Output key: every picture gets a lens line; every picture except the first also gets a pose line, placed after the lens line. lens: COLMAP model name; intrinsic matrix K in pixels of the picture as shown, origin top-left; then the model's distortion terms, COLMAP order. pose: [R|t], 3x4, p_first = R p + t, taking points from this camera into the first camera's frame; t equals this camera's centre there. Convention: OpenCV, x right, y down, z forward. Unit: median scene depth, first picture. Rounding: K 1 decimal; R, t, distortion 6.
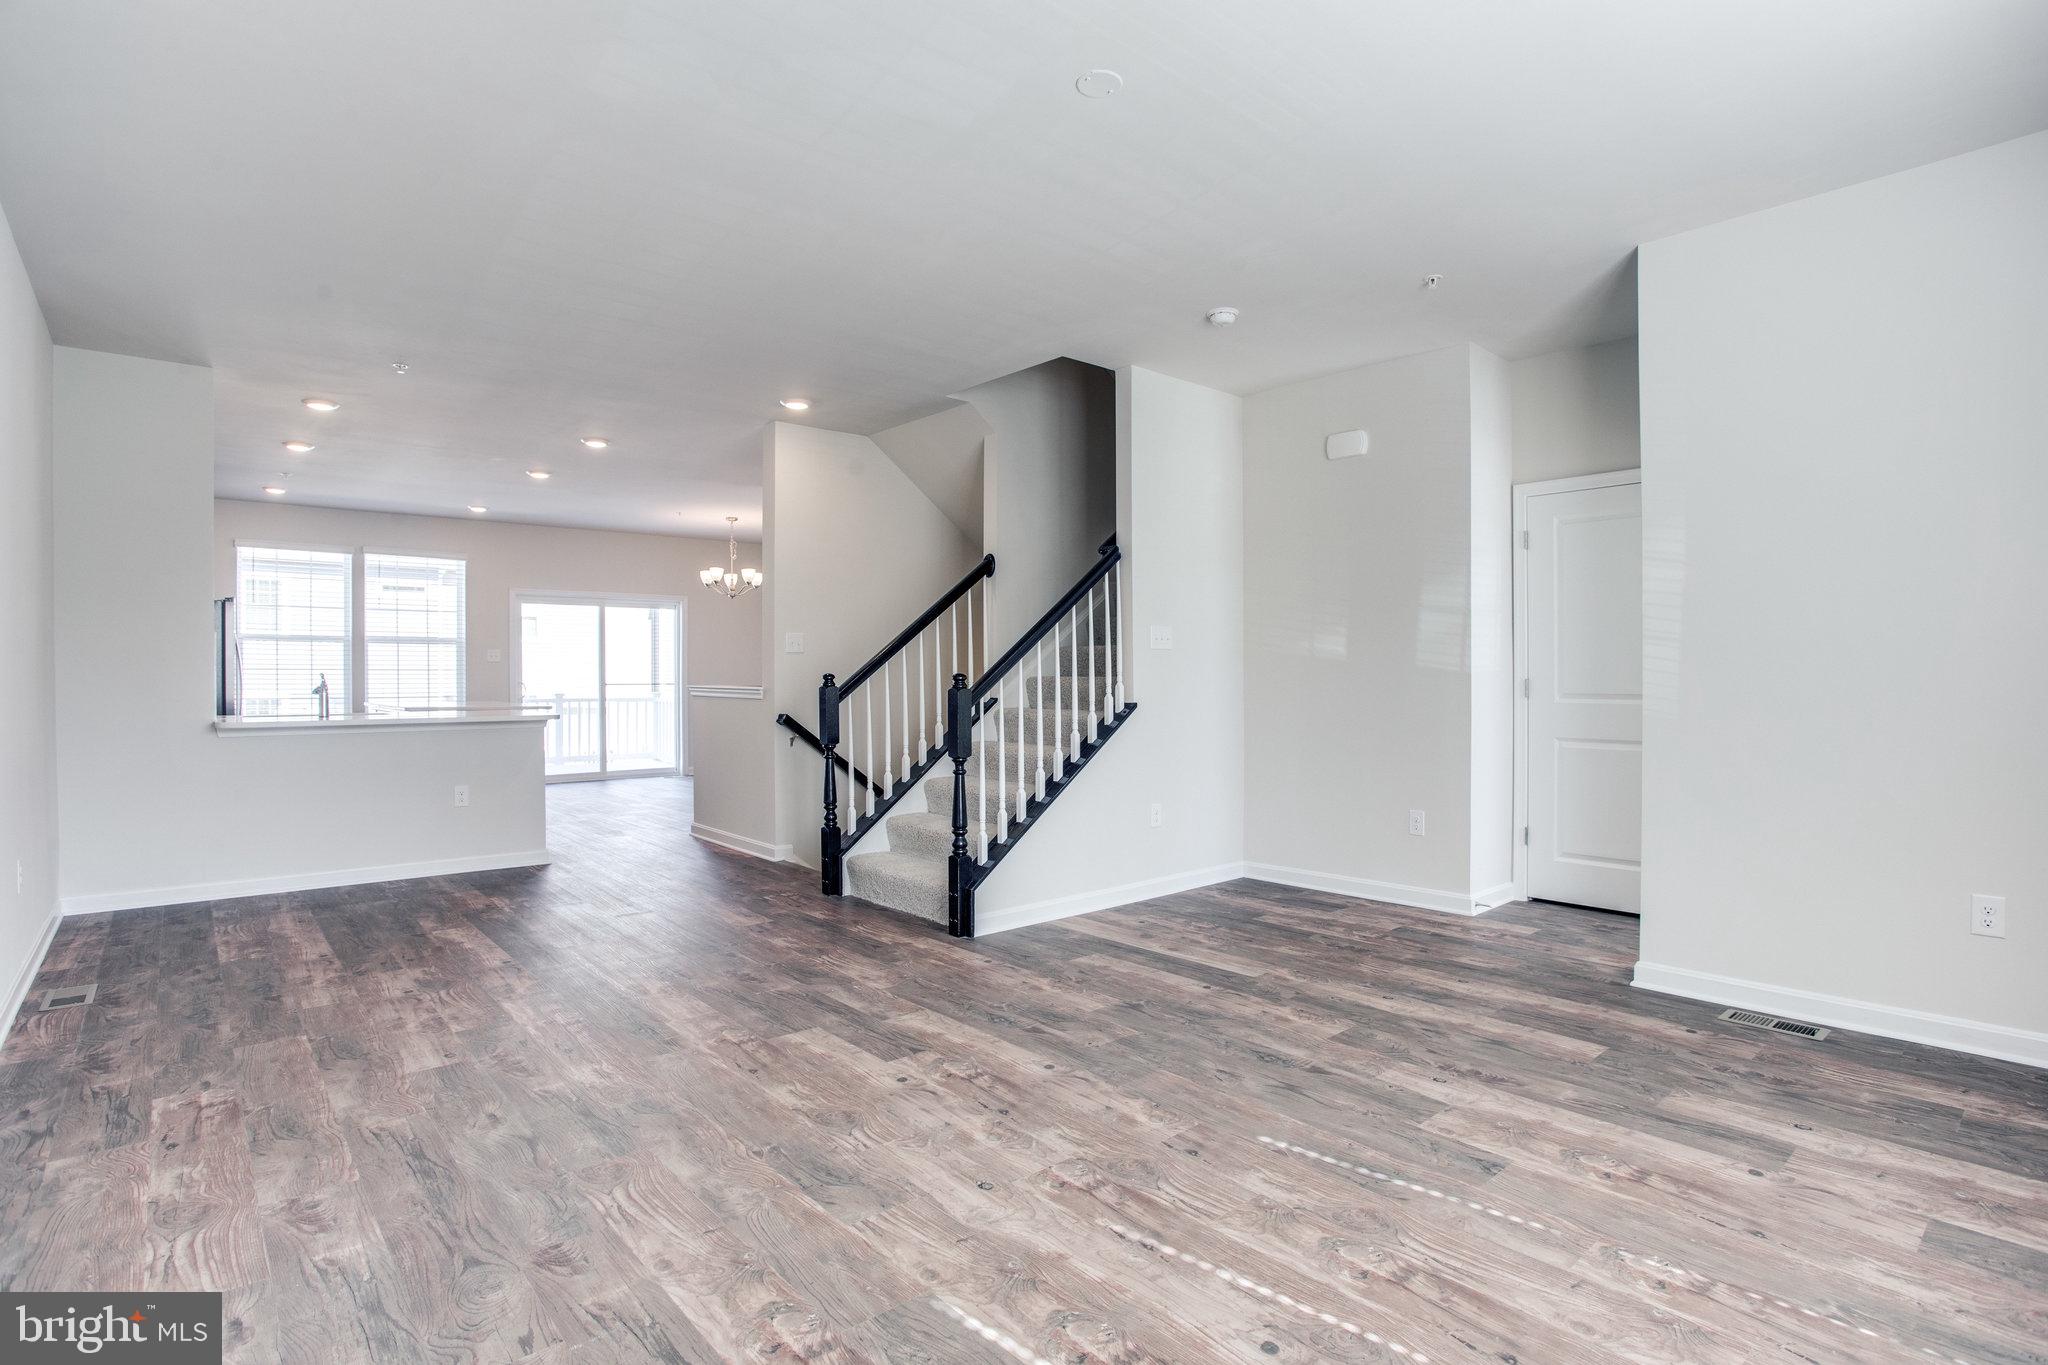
lens RADIAL K [[1009.3, 0, 1030.1], [0, 1009.3, 676.0], [0, 0, 1]] dist [-0.046119, 0.012508]
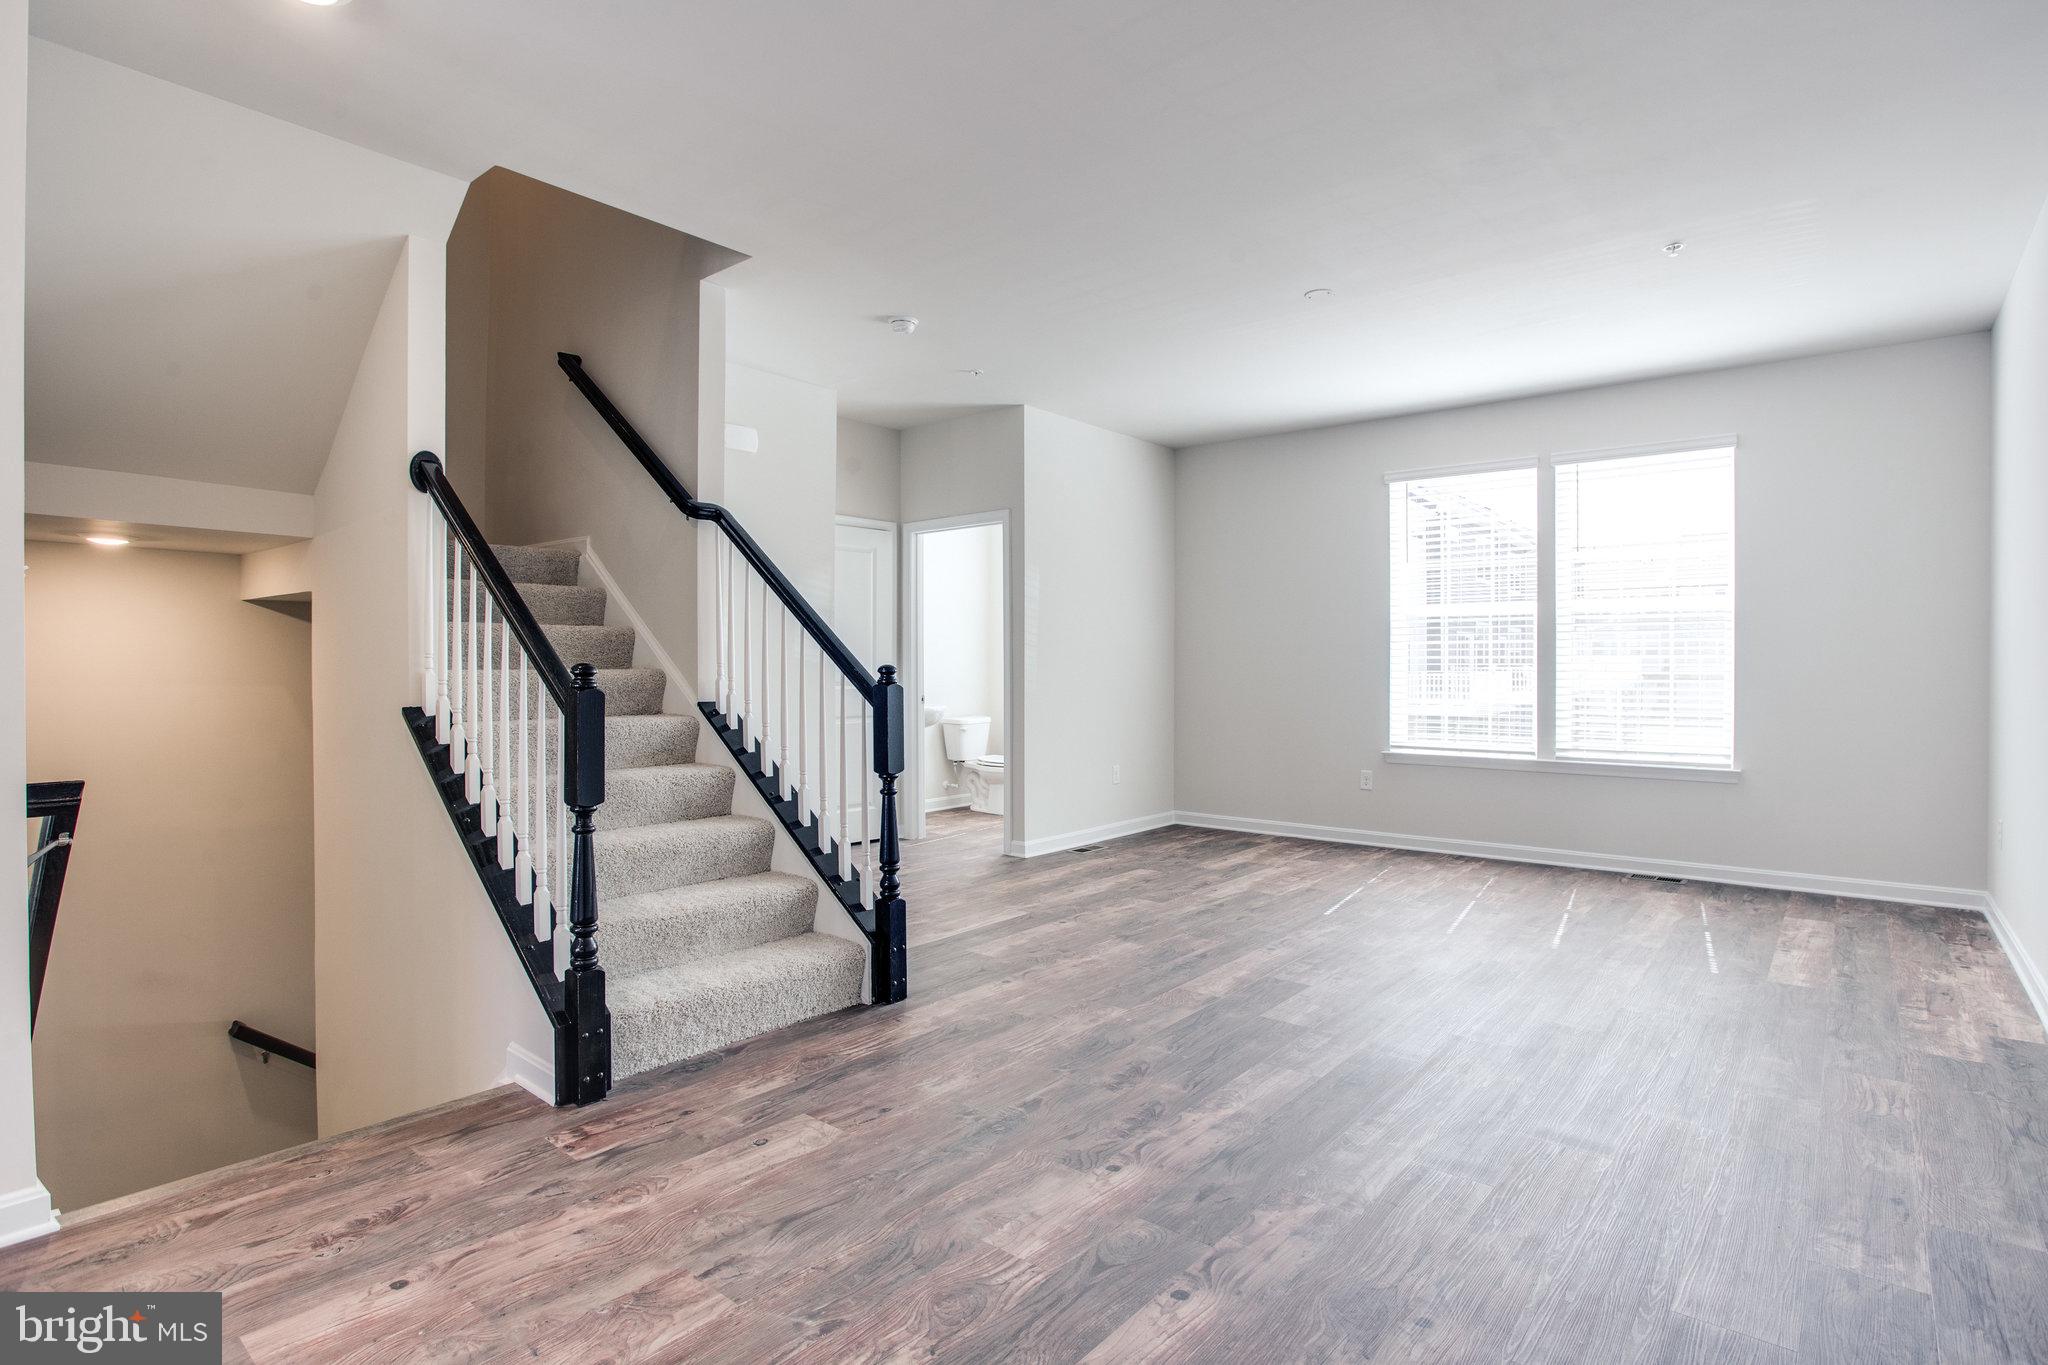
lens RADIAL K [[1009.3, 0, 1058.5], [0, 1009.3, 670.5], [0, 0, 1]] dist [-0.046119, 0.012508]
pose [[-0.169001, 0.000545, 0.985616, -1.267630], [0.000270, 1.000000, -0.000507, 0.003480], [-0.985616, 0.000180, -0.169001, 1.483491]]
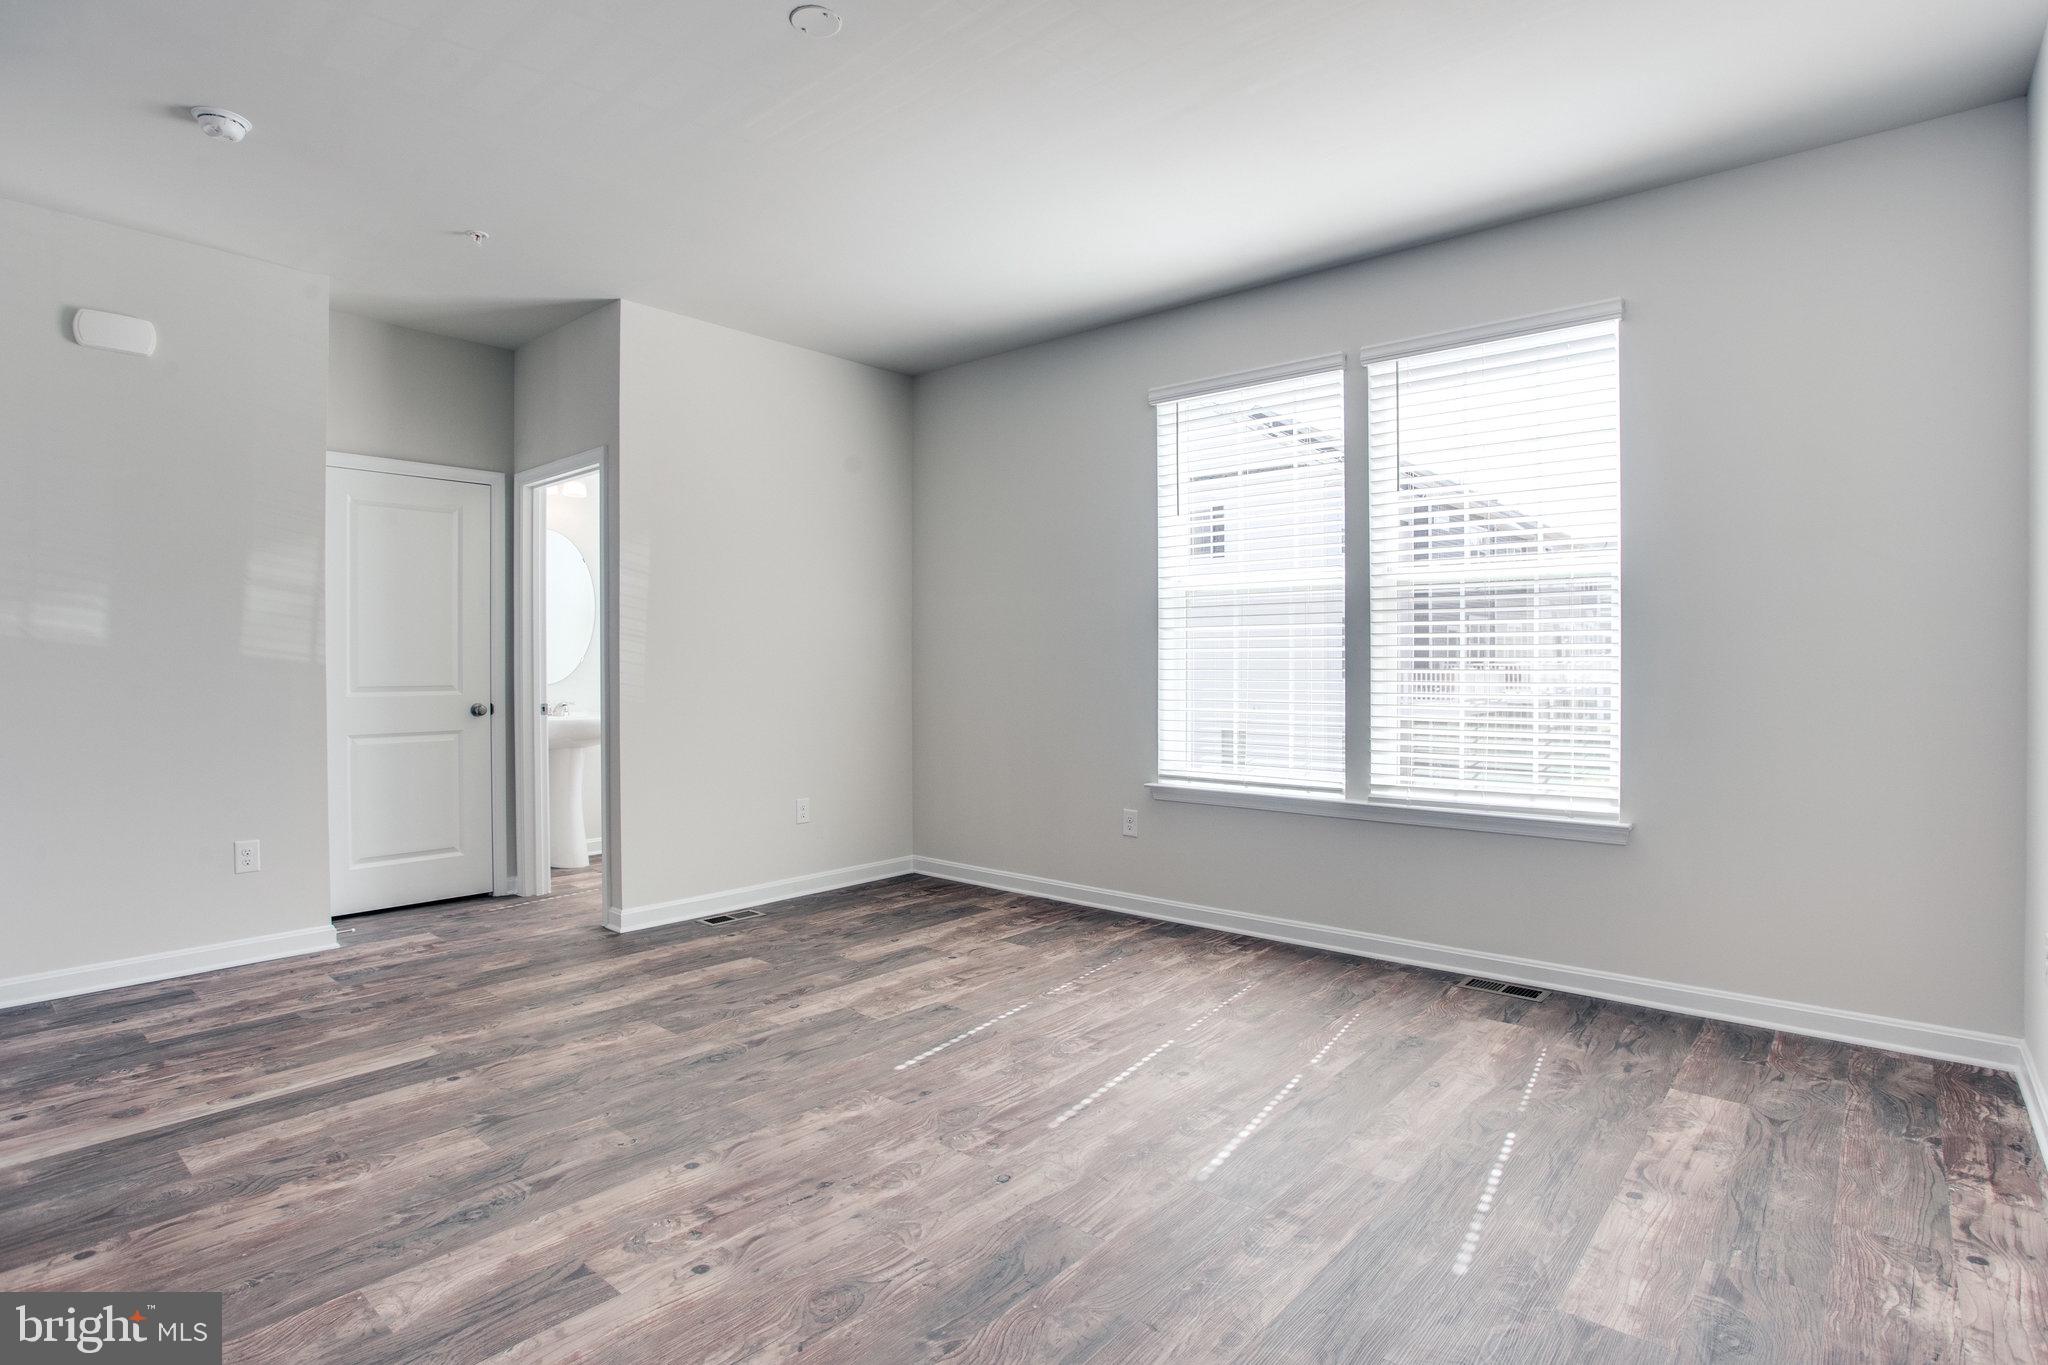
lens RADIAL K [[1009.3, 0, 1052.3], [0, 1009.3, 668.3], [0, 0, 1]] dist [-0.046119, 0.012508]
pose [[-0.144729, 0.000687, 0.989471, -0.765475], [0.001076, 0.999999, -0.000537, 0.002320], [-0.989471, 0.000987, -0.144729, 0.809760]]
